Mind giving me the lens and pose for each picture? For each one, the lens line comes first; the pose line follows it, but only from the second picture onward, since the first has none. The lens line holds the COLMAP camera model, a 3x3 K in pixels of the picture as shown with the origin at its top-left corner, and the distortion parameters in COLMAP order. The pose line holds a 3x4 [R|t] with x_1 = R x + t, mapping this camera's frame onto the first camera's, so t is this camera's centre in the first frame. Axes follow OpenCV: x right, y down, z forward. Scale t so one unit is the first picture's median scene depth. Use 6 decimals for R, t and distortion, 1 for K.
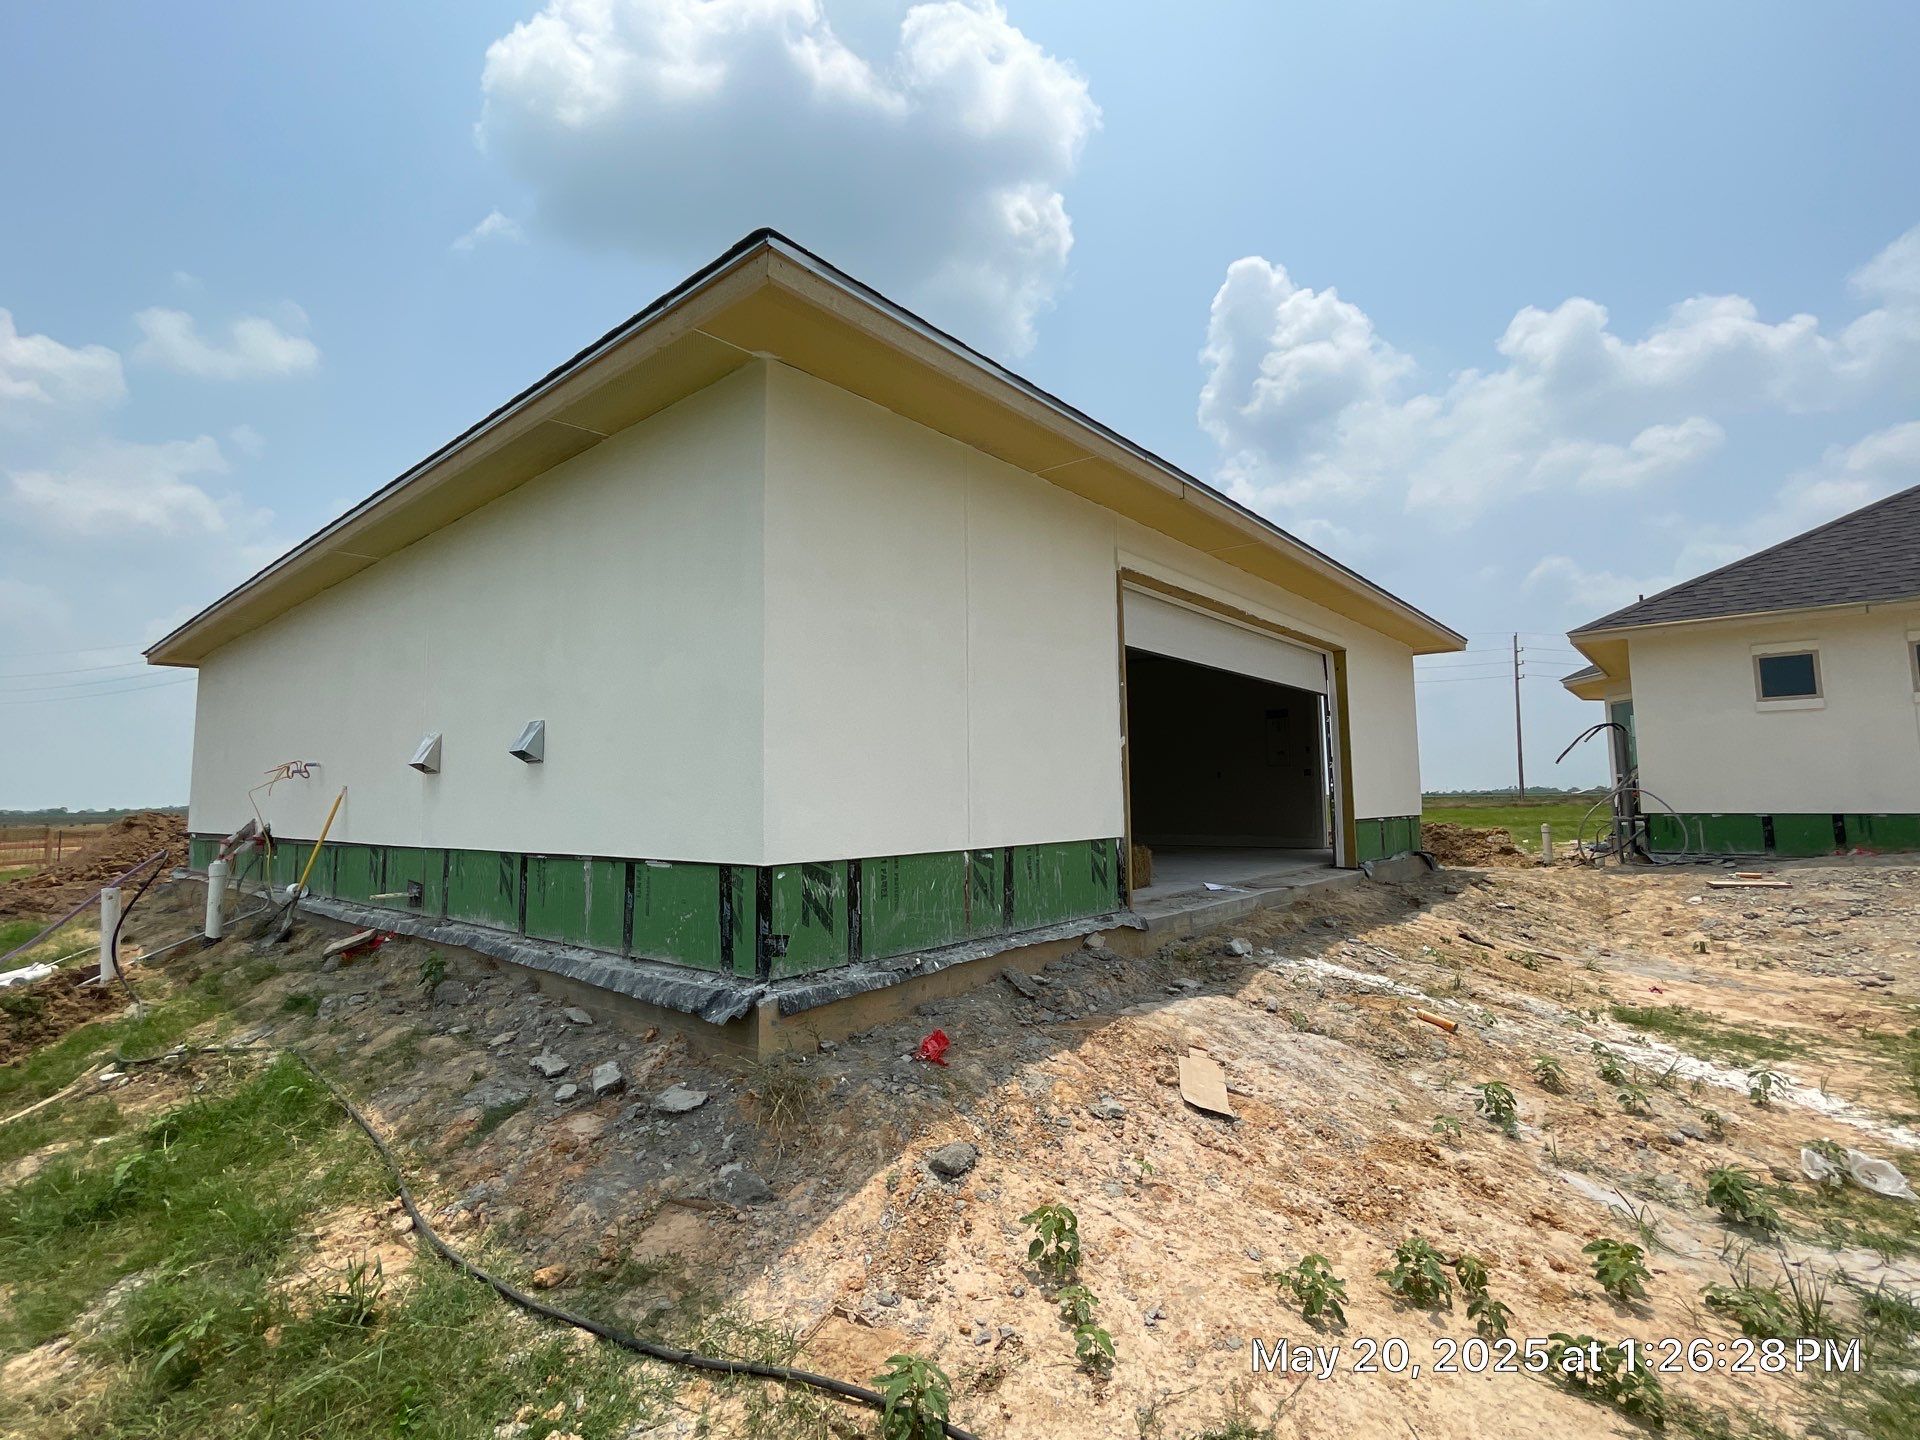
lens RADIAL K [[904.2, 0, 959.2], [0, 904.2, 721.0], [0, 0, 1]] dist [0.000437, -0.001687]
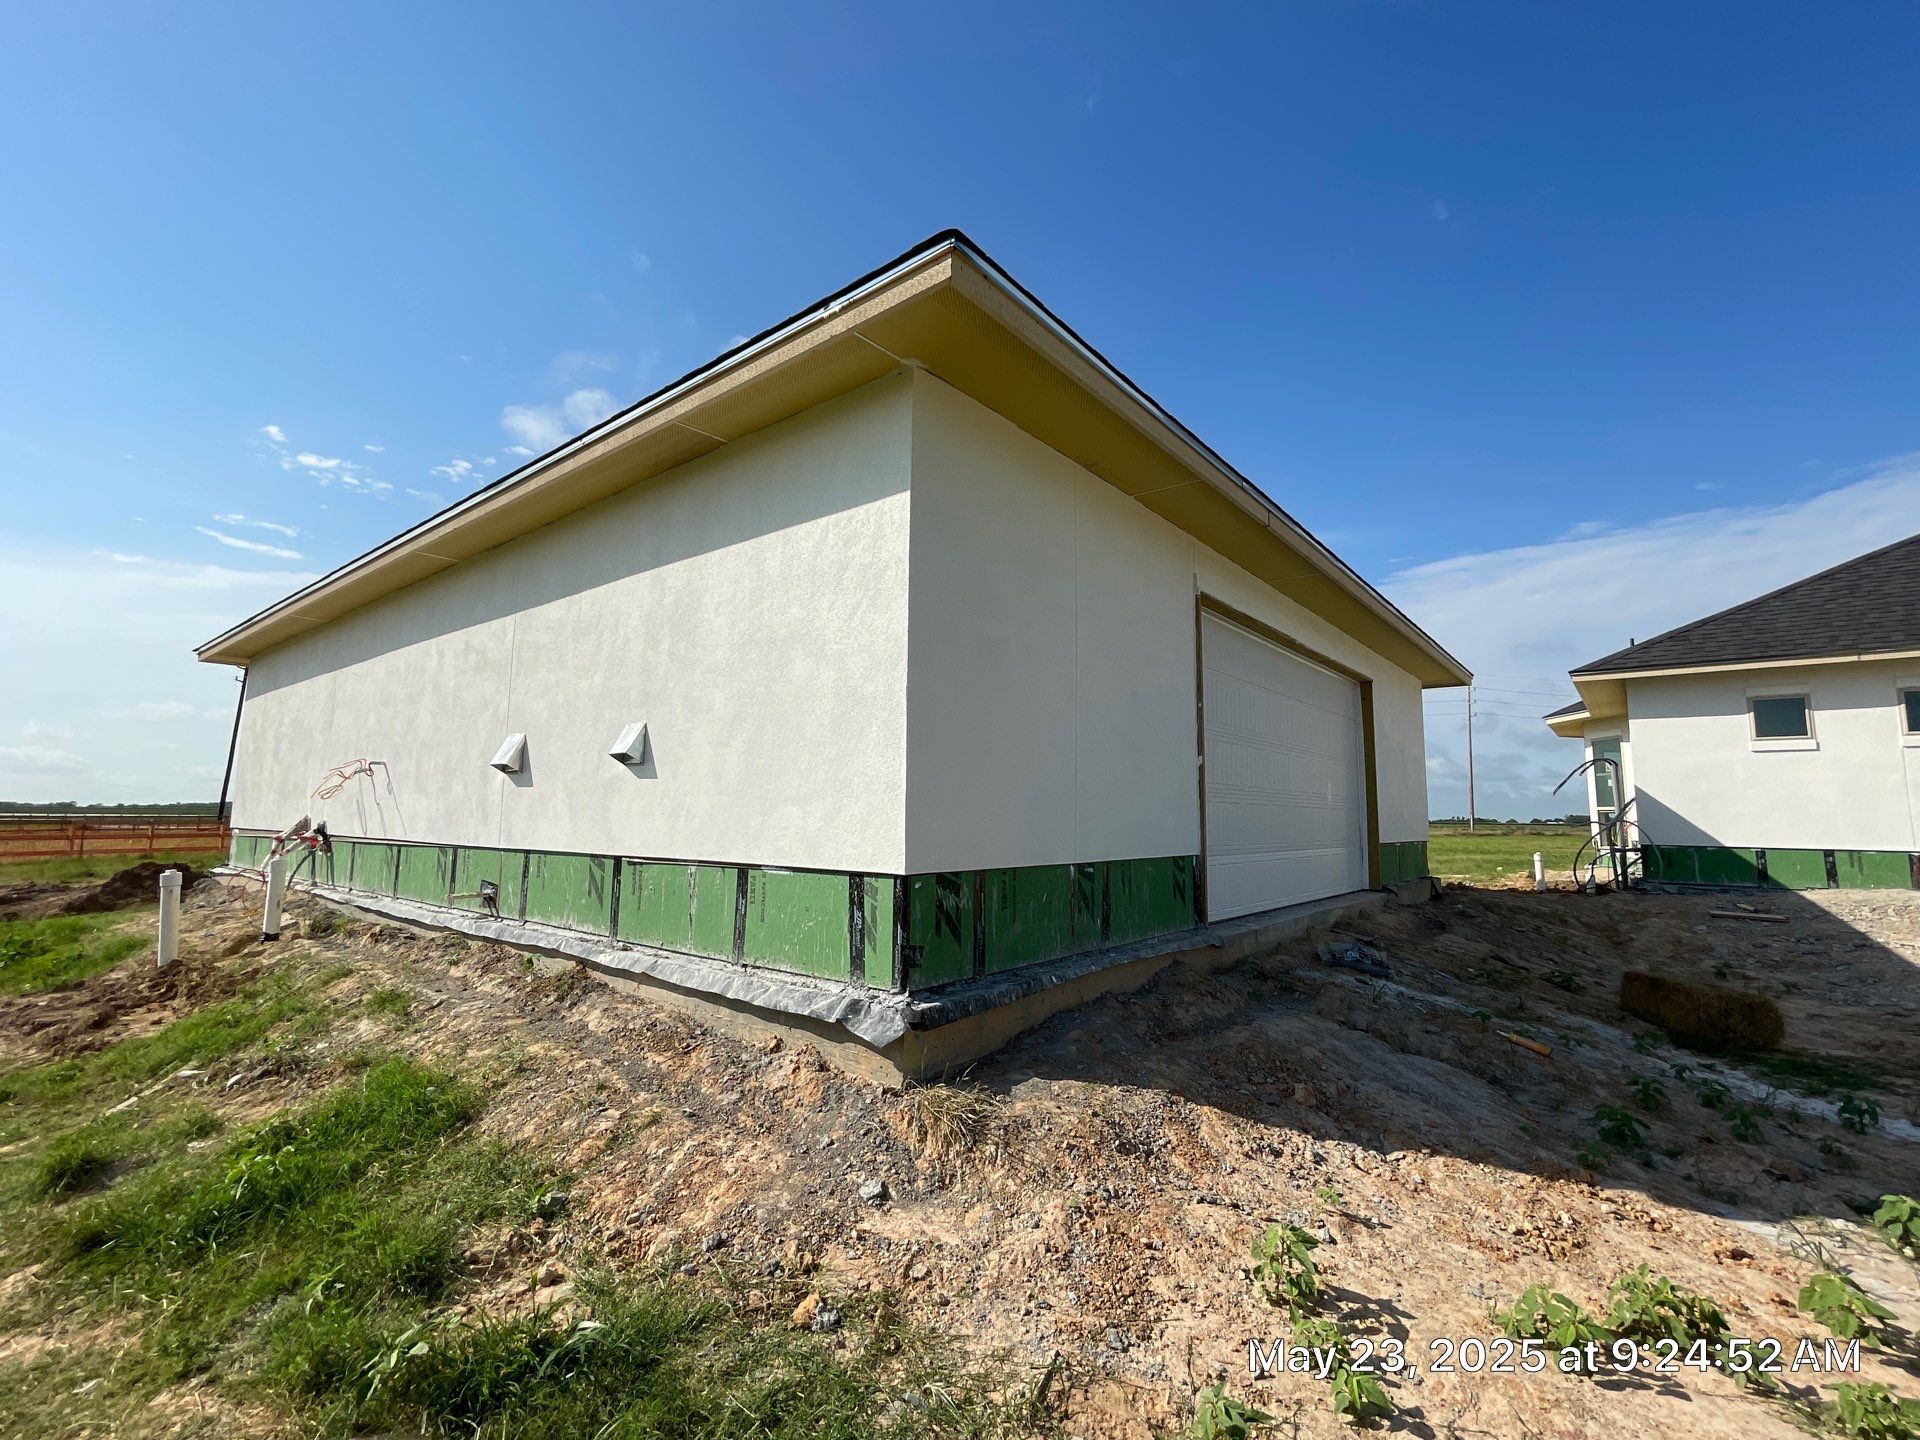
lens RADIAL K [[848.8, 0, 955.0], [0, 848.8, 721.1], [0, 0, 1]] dist [-0.001799, -0.000124]
pose [[0.999339, 0.028468, 0.022609, -0.148342], [-0.027879, 0.999274, -0.025948, 0.012989], [-0.023332, 0.025300, 0.999408, 0.059257]]
